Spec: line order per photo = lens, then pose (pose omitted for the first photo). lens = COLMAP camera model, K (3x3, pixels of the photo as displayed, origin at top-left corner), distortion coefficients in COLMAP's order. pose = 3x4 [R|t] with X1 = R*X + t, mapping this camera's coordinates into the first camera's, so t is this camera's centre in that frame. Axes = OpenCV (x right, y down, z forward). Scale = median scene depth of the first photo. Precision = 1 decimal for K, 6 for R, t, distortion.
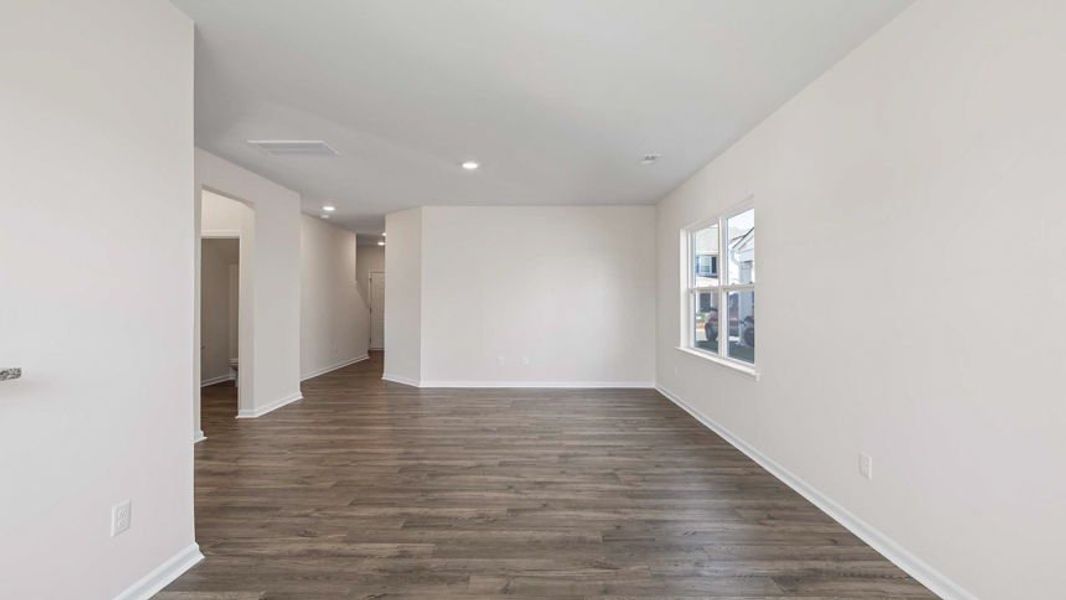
lens RADIAL K [[503.4, 0, 533.0], [0, 503.4, 300.0], [0, 0, 1]] dist [-0.000227, -0.000021]
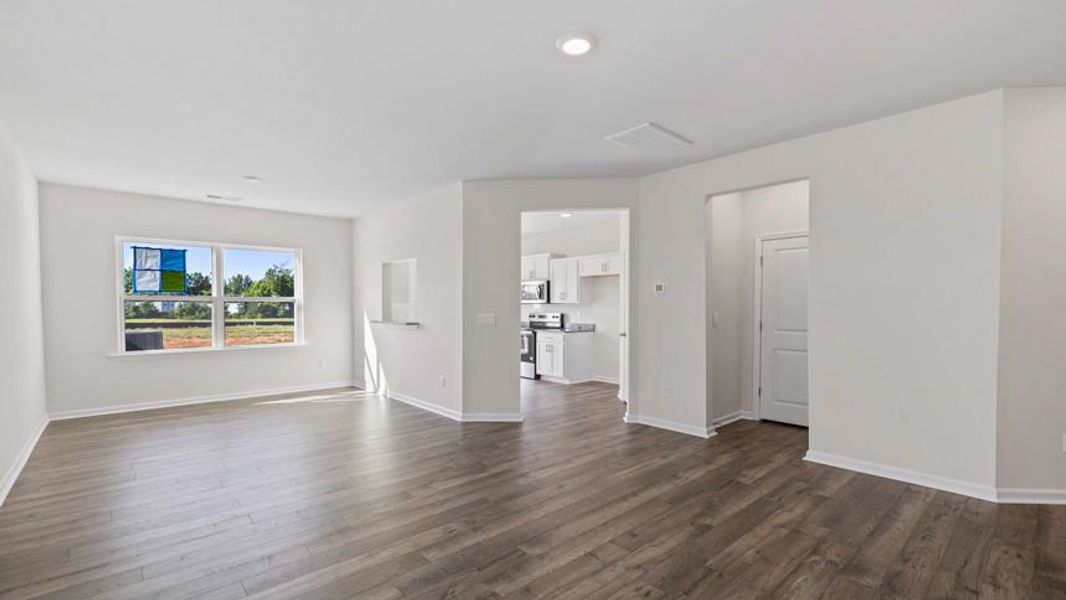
lens RADIAL K [[461.0, 0, 530.9], [0, 461.0, 321.0], [0, 0, 1]] dist [0.010714, -0.000055]
pose [[-0.744091, 0.022392, -0.667703, 0.293809], [0.002638, 0.999529, 0.030580, 0.001575], [0.668073, 0.020993, -0.743800, 1.667584]]
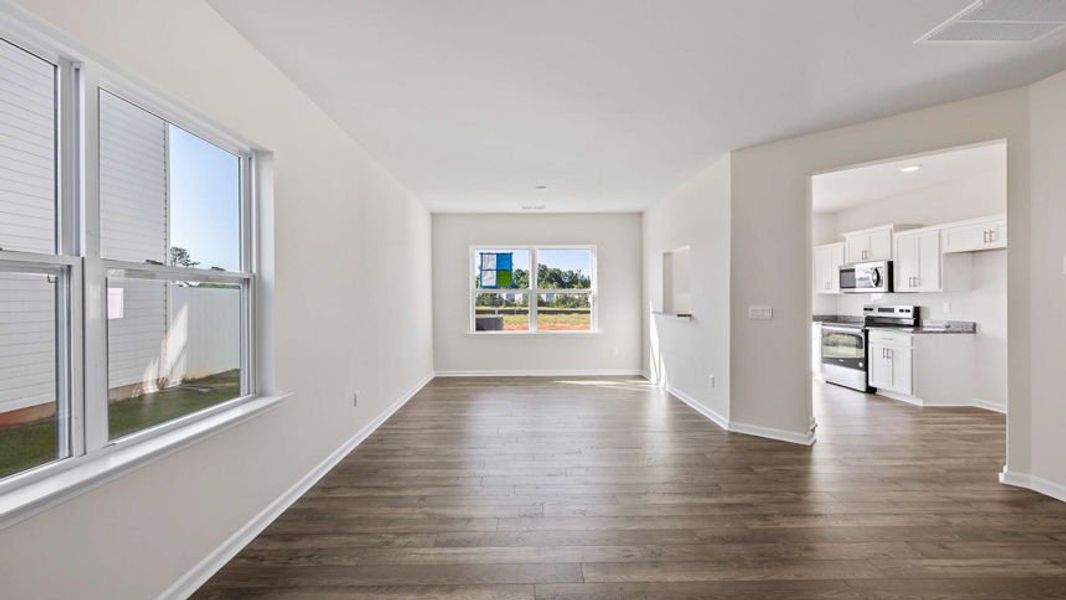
lens RADIAL K [[457.1, 0, 533.0], [0, 457.1, 300.0], [0, 0, 1]] dist [0.009278, 0.000102]
pose [[-0.999611, 0.004269, -0.027545, 0.083098], [0.004187, 0.999987, 0.003055, 0.002595], [0.027558, 0.002939, -0.999616, 1.670563]]
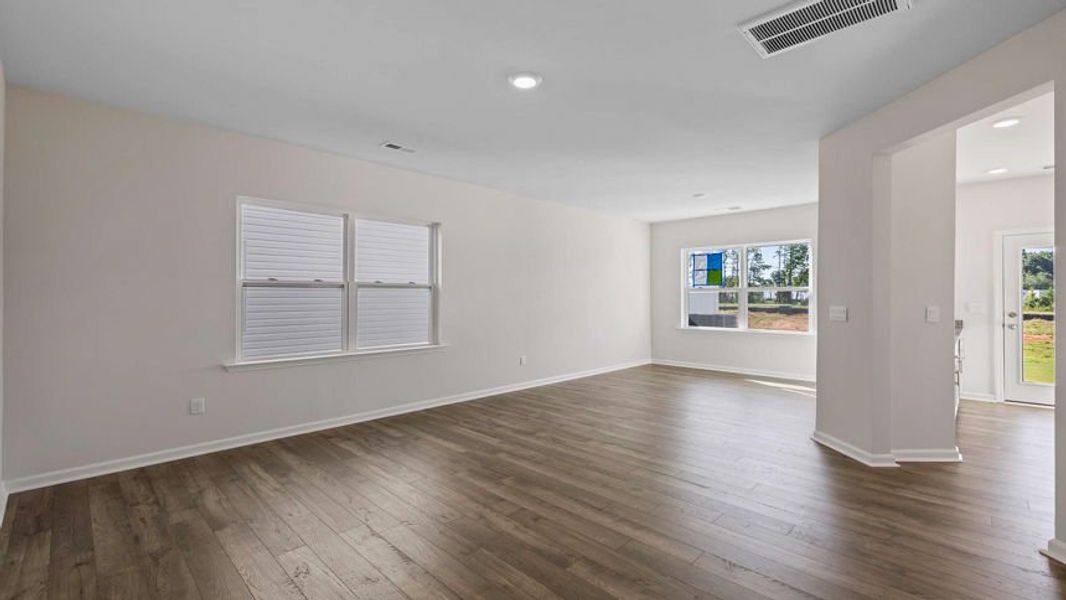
lens RADIAL K [[457.1, 0, 533.0], [0, 457.1, 300.0], [0, 0, 1]] dist [0.009278, 0.000102]
pose [[-0.718589, -0.003894, 0.695424, -0.664930], [0.000355, 0.999982, 0.005966, 0.004644], [-0.695435, 0.004534, -0.718575, 1.758278]]
